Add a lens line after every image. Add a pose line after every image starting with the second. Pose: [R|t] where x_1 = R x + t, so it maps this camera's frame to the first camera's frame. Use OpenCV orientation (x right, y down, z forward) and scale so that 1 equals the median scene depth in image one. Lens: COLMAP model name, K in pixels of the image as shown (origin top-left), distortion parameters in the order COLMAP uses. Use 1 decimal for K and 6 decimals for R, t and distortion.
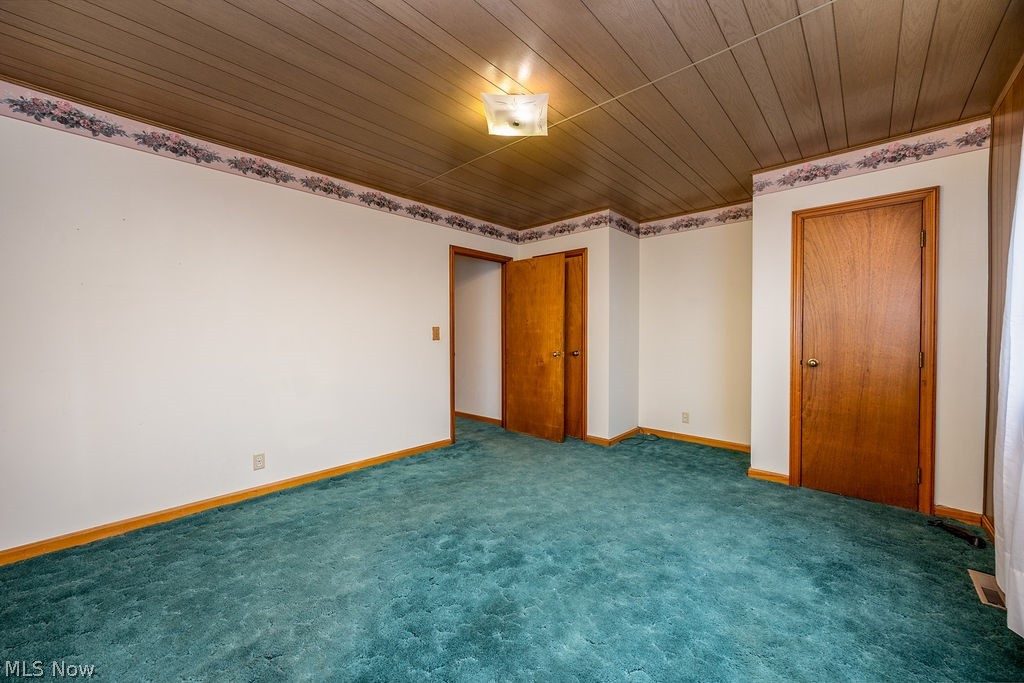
lens RADIAL K [[394.1, 0, 512.8], [0, 394.1, 339.2], [0, 0, 1]] dist [-0.001105, 0.000128]
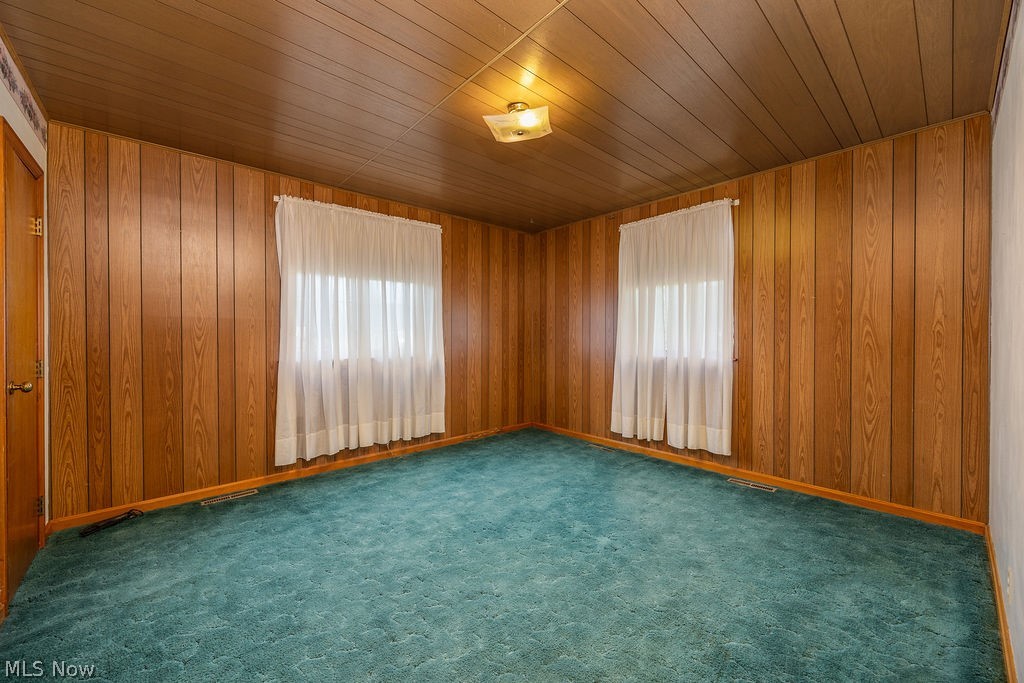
lens RADIAL K [[394.1, 0, 513.3], [0, 394.1, 338.5], [0, 0, 1]] dist [-0.001105, 0.000128]
pose [[-0.994607, 0.000053, 0.103711, -0.043811], [0.002696, 0.999675, 0.025342, -0.021240], [-0.103676, 0.025485, -0.994285, 1.138318]]
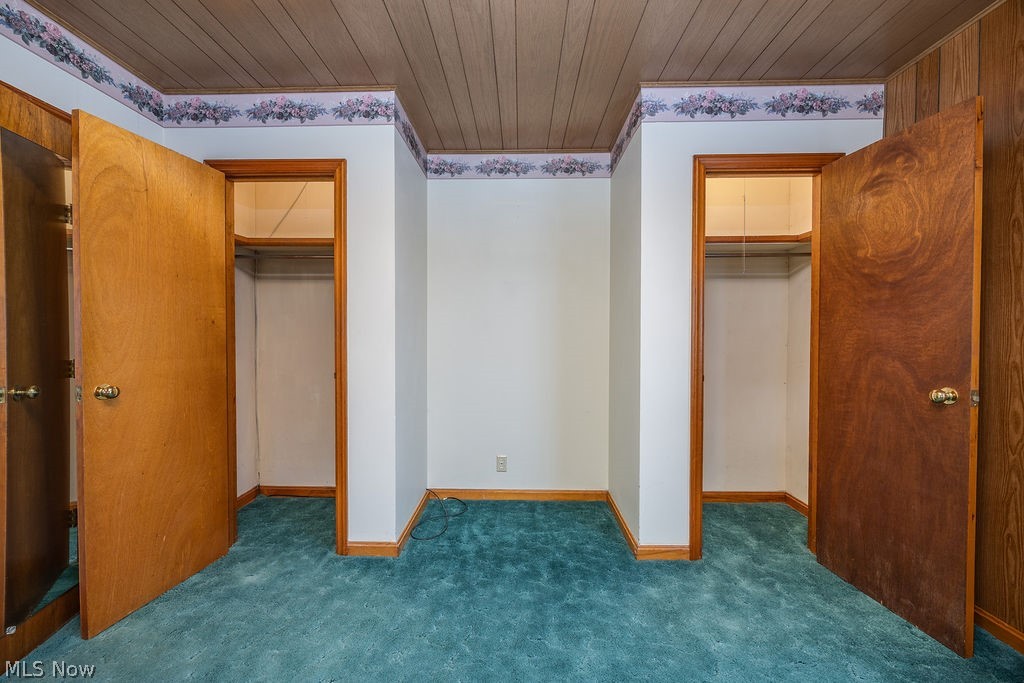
lens RADIAL K [[394.1, 0, 510.1], [0, 394.1, 339.3], [0, 0, 1]] dist [-0.001105, 0.000128]
pose [[0.753590, -0.005521, 0.657322, 0.021166], [0.007635, 0.999971, -0.000355, -0.008408], [-0.657301, 0.005286, 0.753610, 0.541187]]
